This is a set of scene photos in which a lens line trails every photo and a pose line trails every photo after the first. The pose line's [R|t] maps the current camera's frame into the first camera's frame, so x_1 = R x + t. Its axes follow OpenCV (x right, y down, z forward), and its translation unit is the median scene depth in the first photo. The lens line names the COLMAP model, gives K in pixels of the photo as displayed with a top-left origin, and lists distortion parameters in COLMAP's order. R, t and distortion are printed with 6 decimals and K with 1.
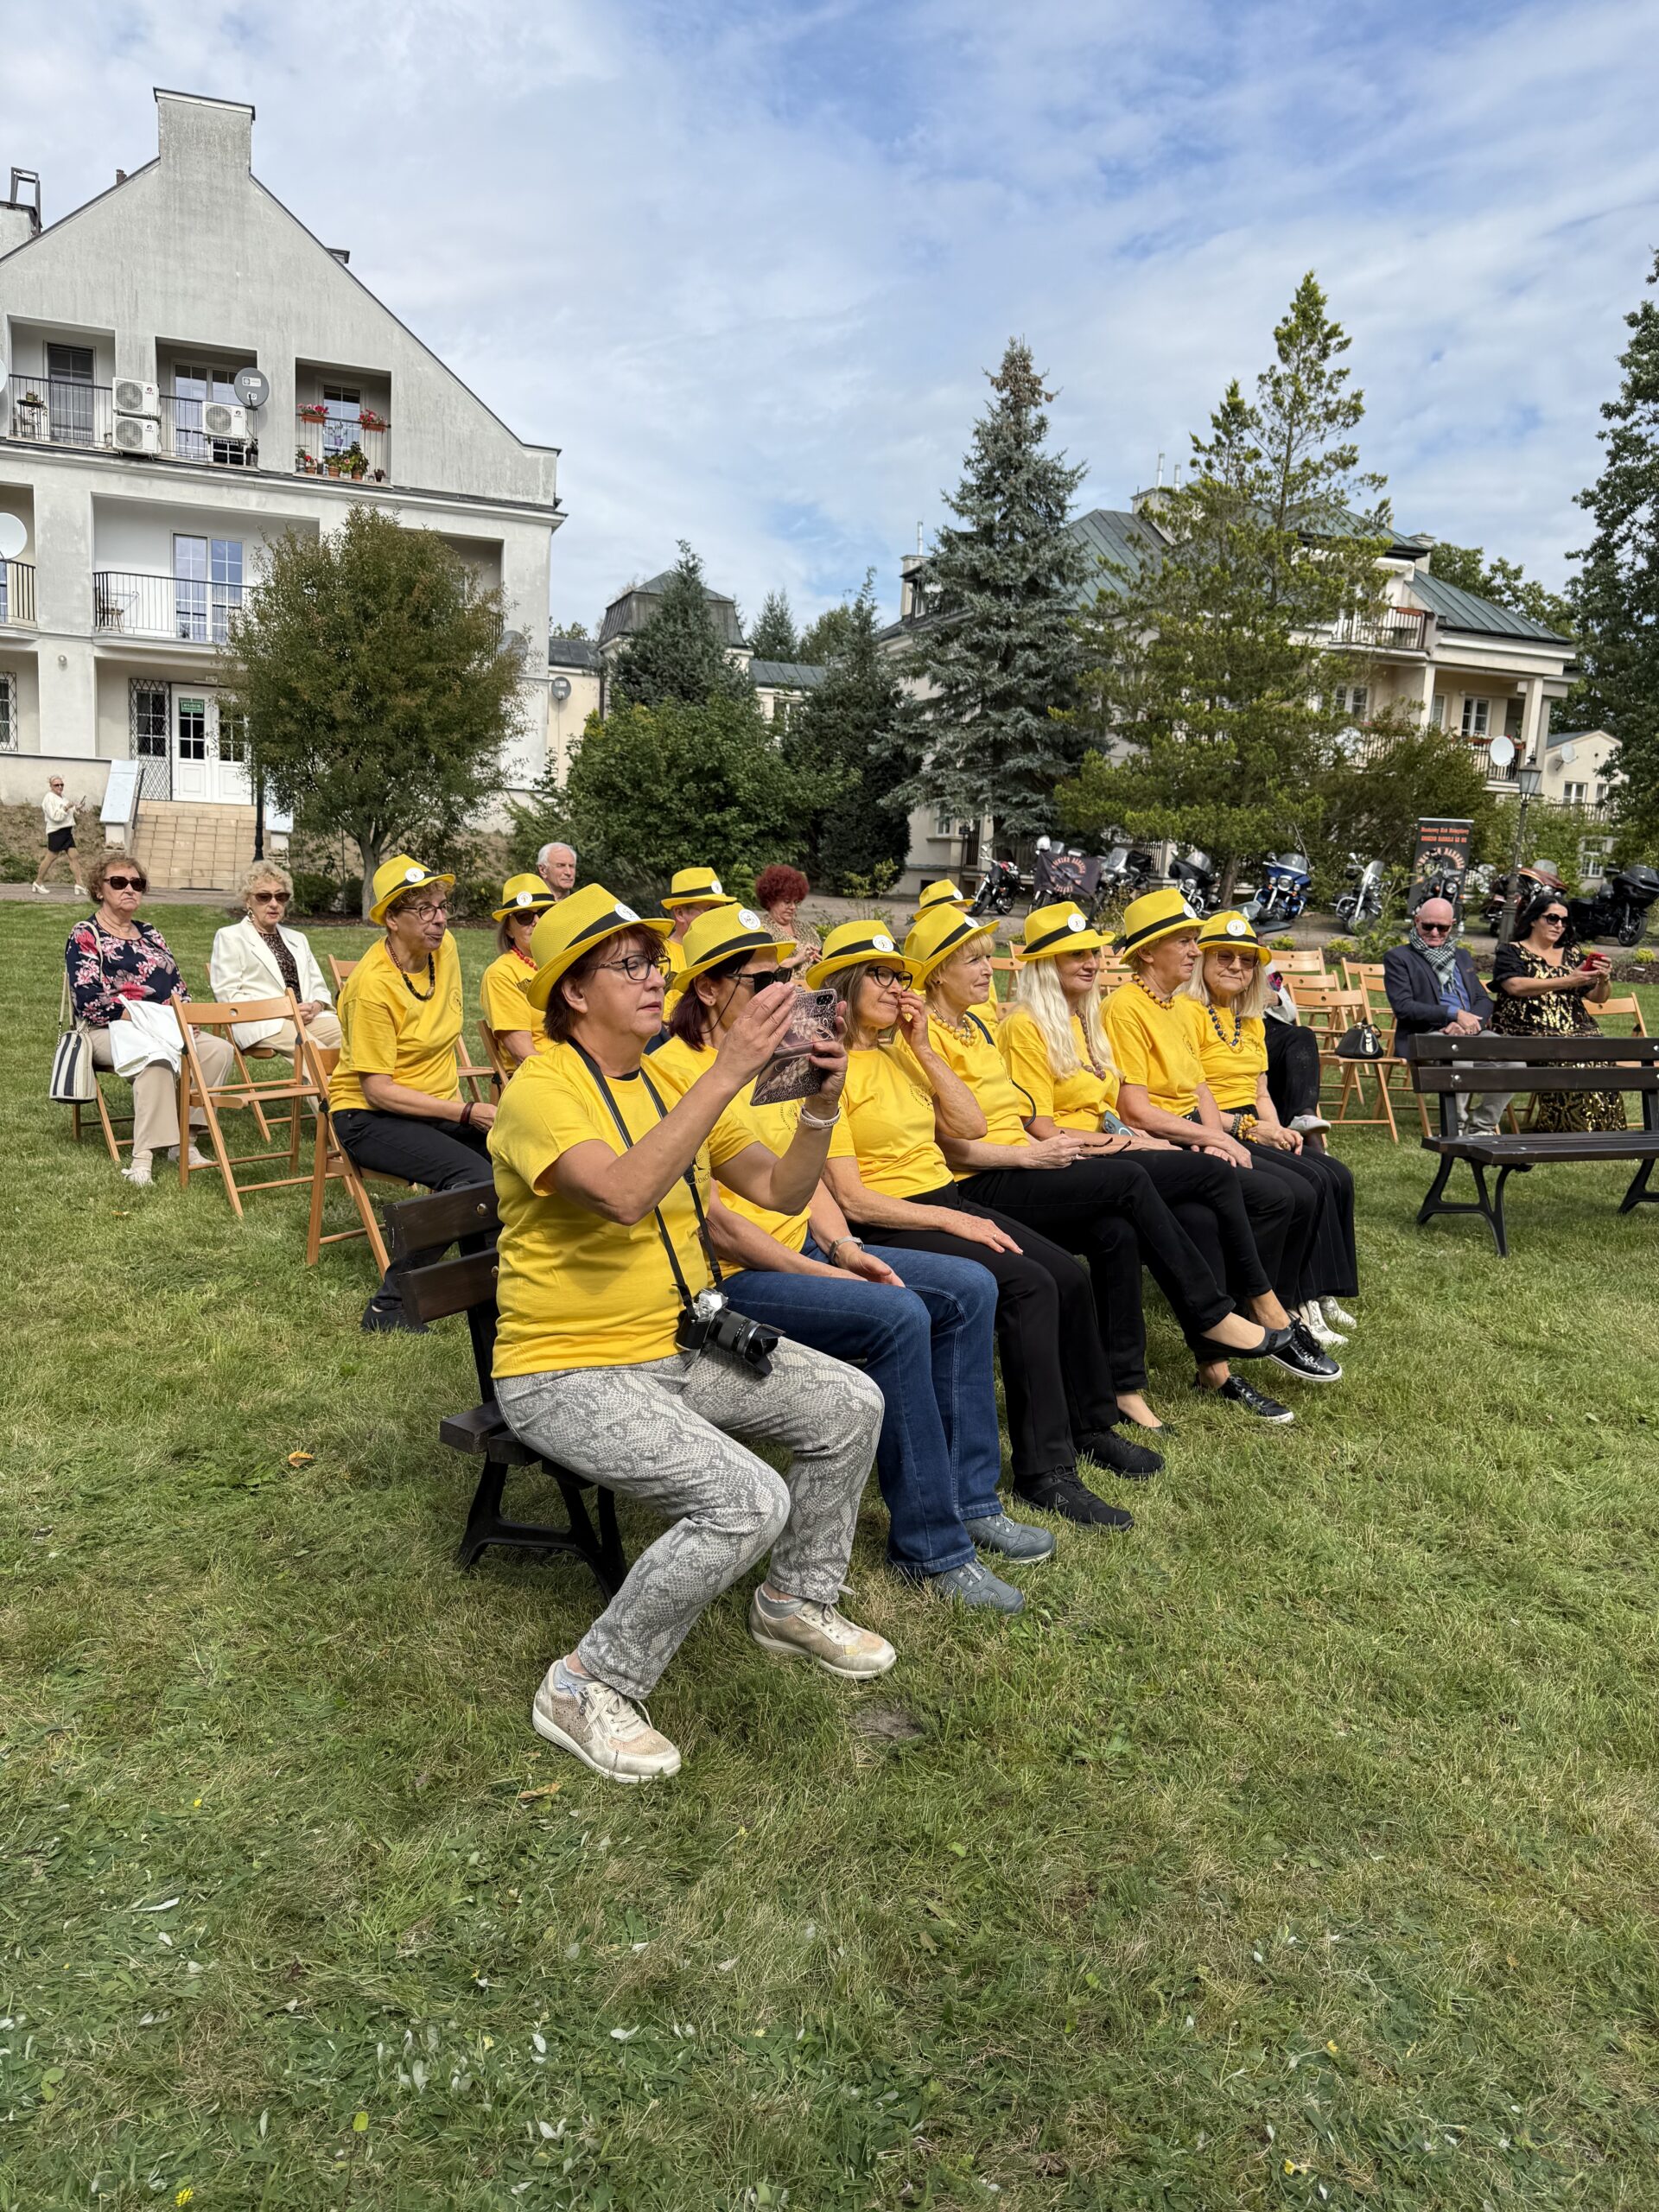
lens RADIAL K [[1537.3, 0, 818.2], [0, 1537.3, 1113.6], [0, 0, 1]] dist [0.019009, -0.029217]
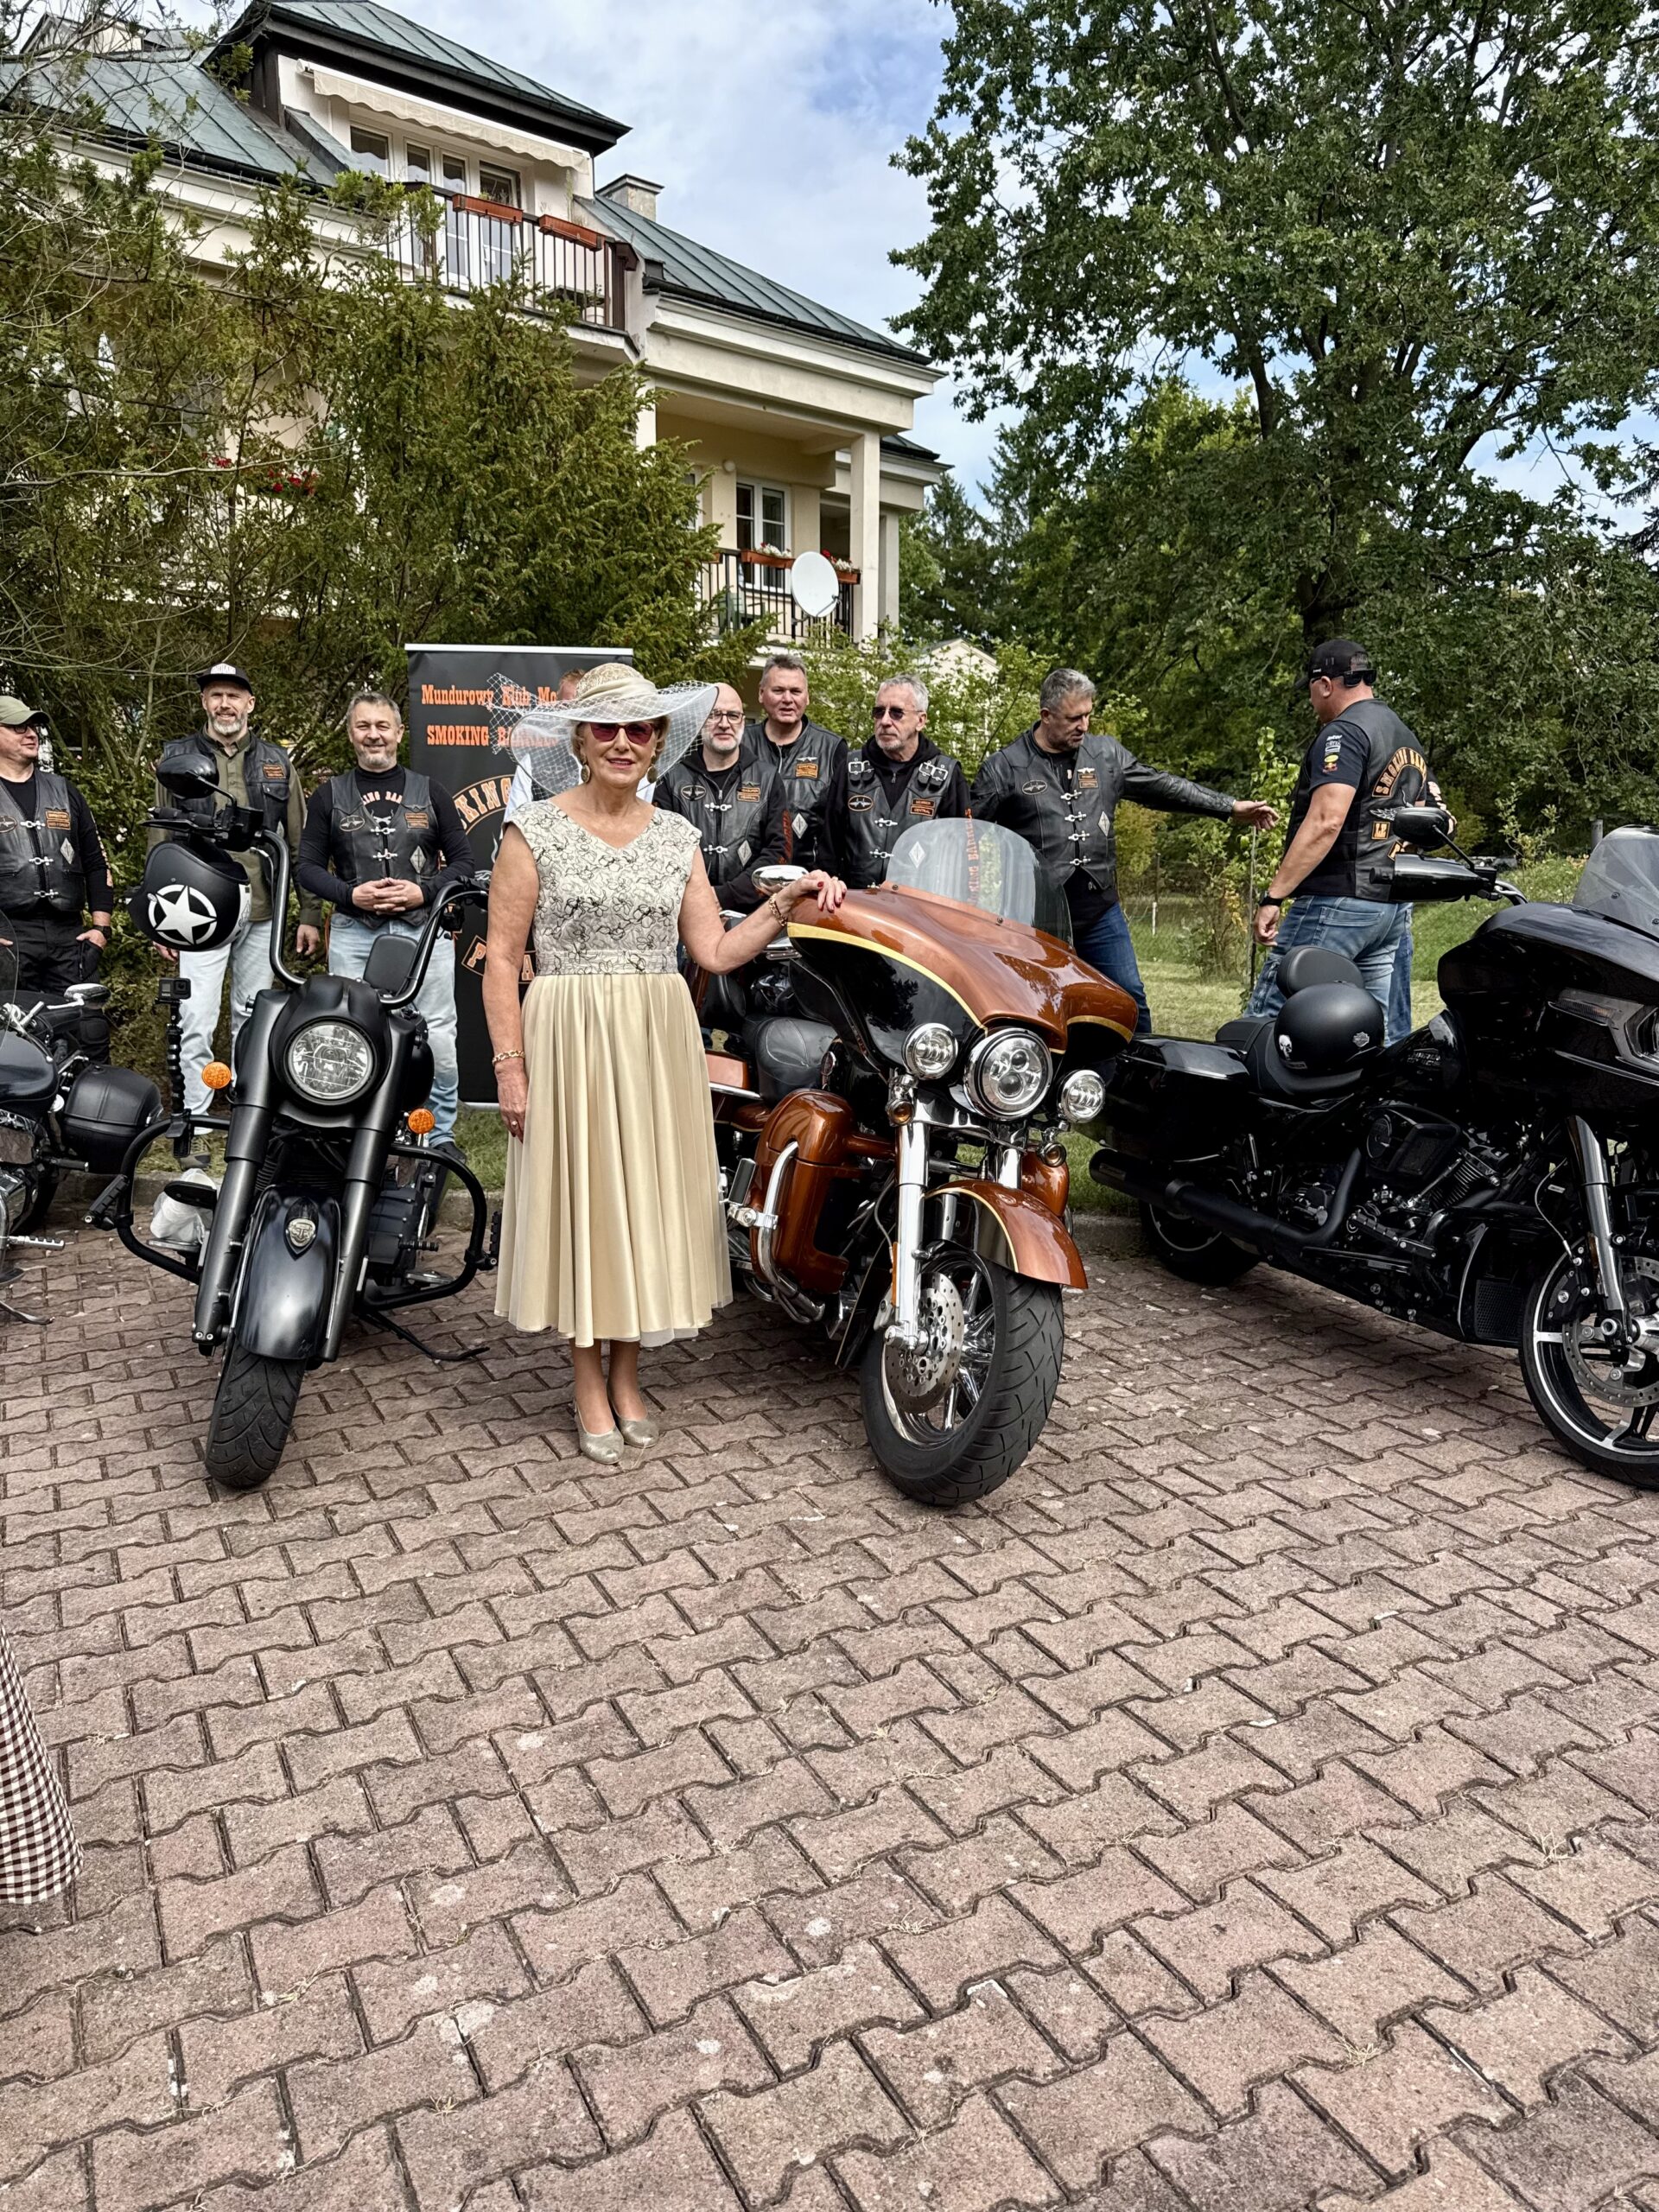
lens RADIAL K [[1537.3, 0, 850.0], [0, 1537.3, 1143.6], [0, 0, 1]] dist [0.019009, -0.029217]
pose [[0.920201, -0.120901, 0.372309, 0.252872], [0.112199, 0.992665, 0.045038, -0.081962], [-0.375023, 0.000329, 0.927015, 0.549940]]
